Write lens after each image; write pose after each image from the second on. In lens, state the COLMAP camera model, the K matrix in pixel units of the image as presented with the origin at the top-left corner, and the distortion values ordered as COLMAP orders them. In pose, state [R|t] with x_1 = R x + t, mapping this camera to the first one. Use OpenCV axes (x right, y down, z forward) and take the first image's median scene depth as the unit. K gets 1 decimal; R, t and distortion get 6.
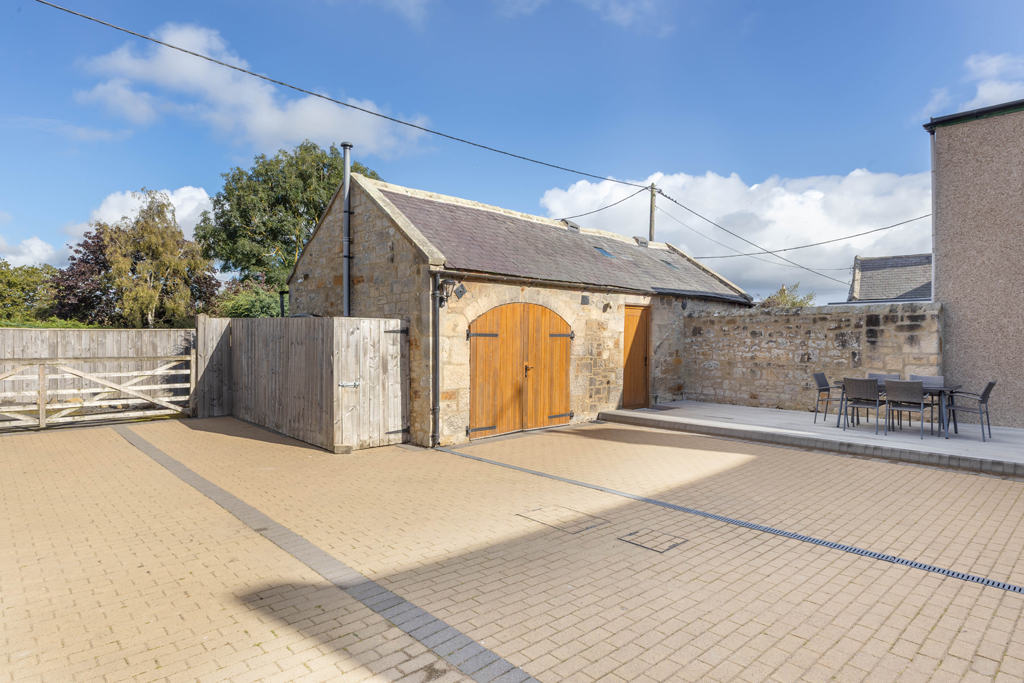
lens RADIAL K [[575.9, 0, 515.8], [0, 575.9, 344.0], [0, 0, 1]] dist [0.003046, 0.000215]
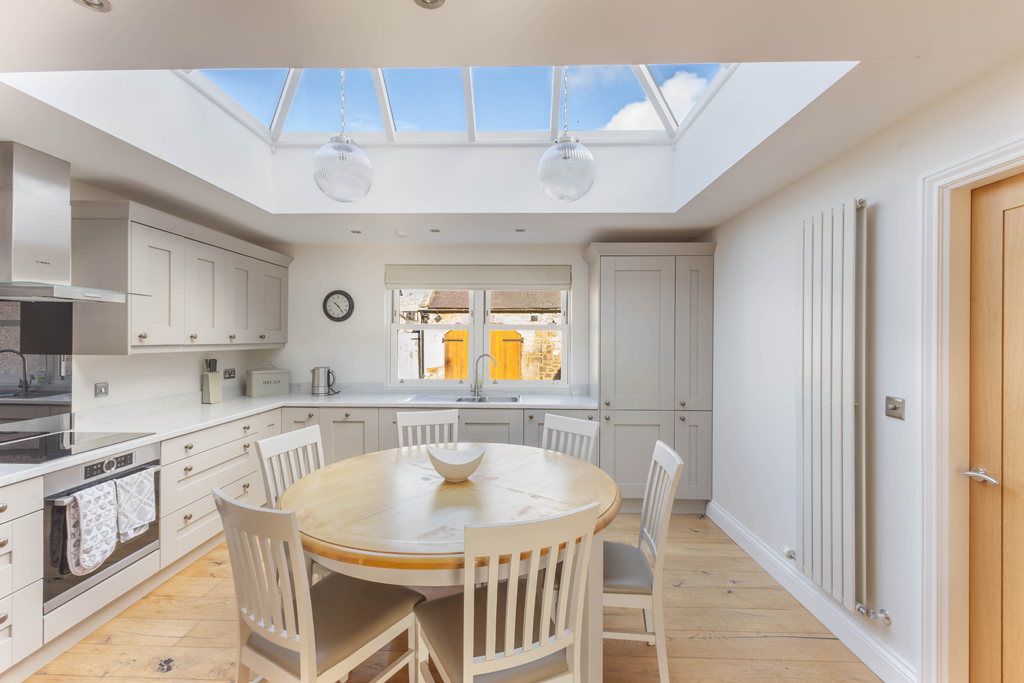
lens RADIAL K [[441.8, 0, 512.6], [0, 441.8, 341.0], [0, 0, 1]] dist [0.003046, 0.000547]
pose [[0.708308, 0.000707, -0.705903, 0.910788], [-0.005056, 0.999979, -0.004072, -0.006672], [0.705886, 0.006453, 0.708297, 0.071723]]
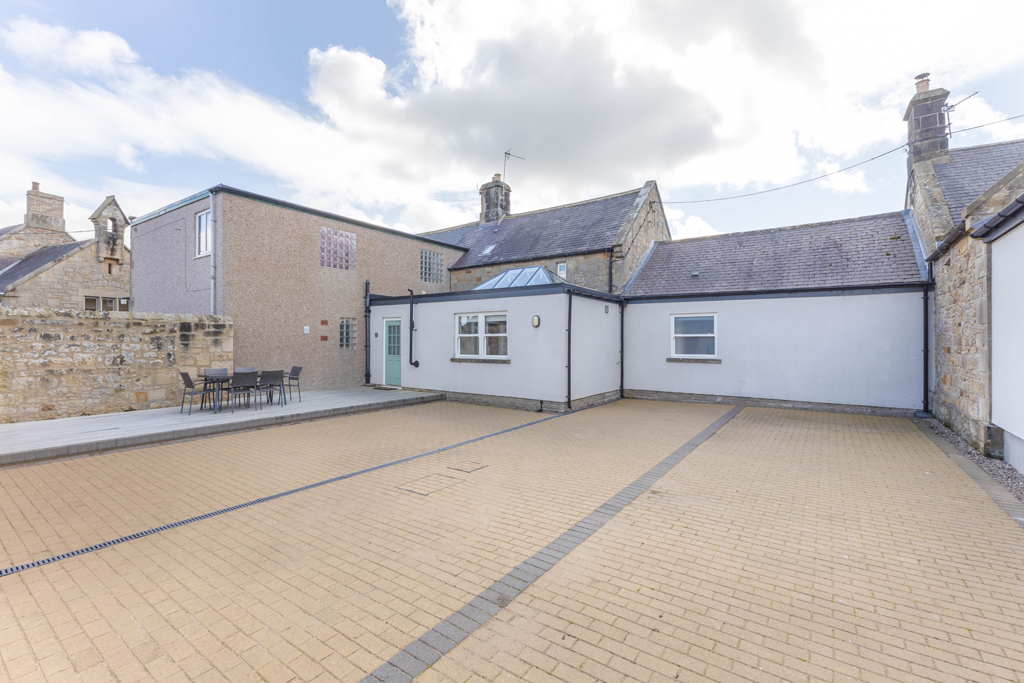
lens RADIAL K [[441.8, 0, 519.7], [0, 441.8, 339.0], [0, 0, 1]] dist [0.003046, 0.000547]
pose [[-0.199770, -0.003737, 0.979836, -0.552788], [0.008117, 0.999952, 0.005469, -0.017378], [-0.979809, 0.009046, -0.199730, 0.588819]]
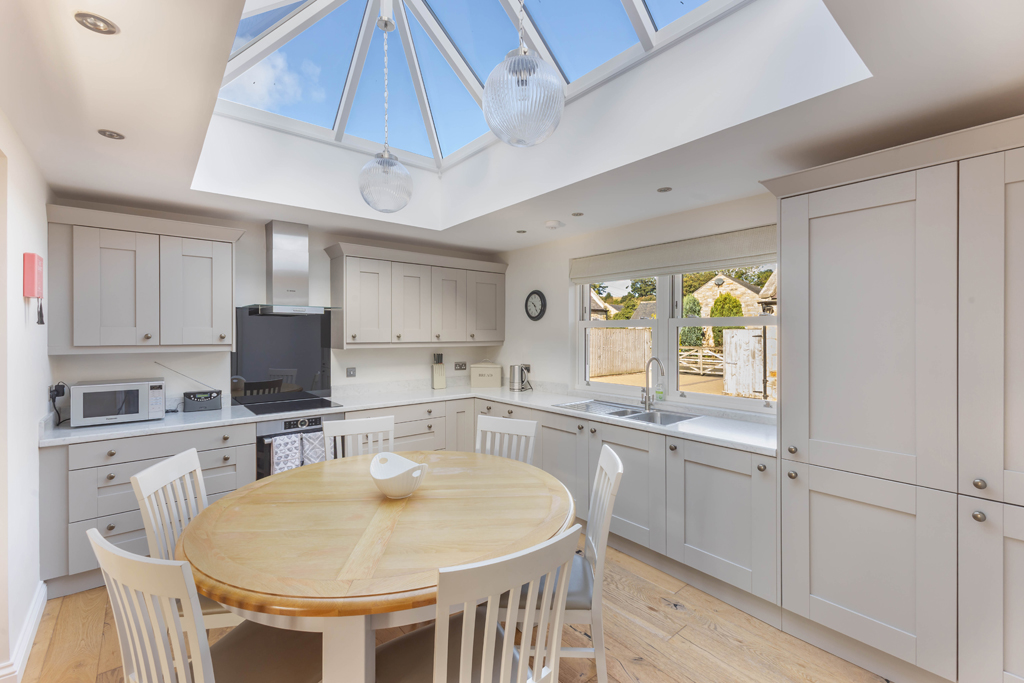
lens RADIAL K [[441.8, 0, 508.3], [0, 441.8, 338.1], [0, 0, 1]] dist [0.003046, 0.000547]
pose [[-0.070412, 0.002827, -0.997514, 0.927763], [-0.008215, 0.999960, 0.003414, -0.009939], [0.997484, 0.008434, -0.070386, 0.240653]]
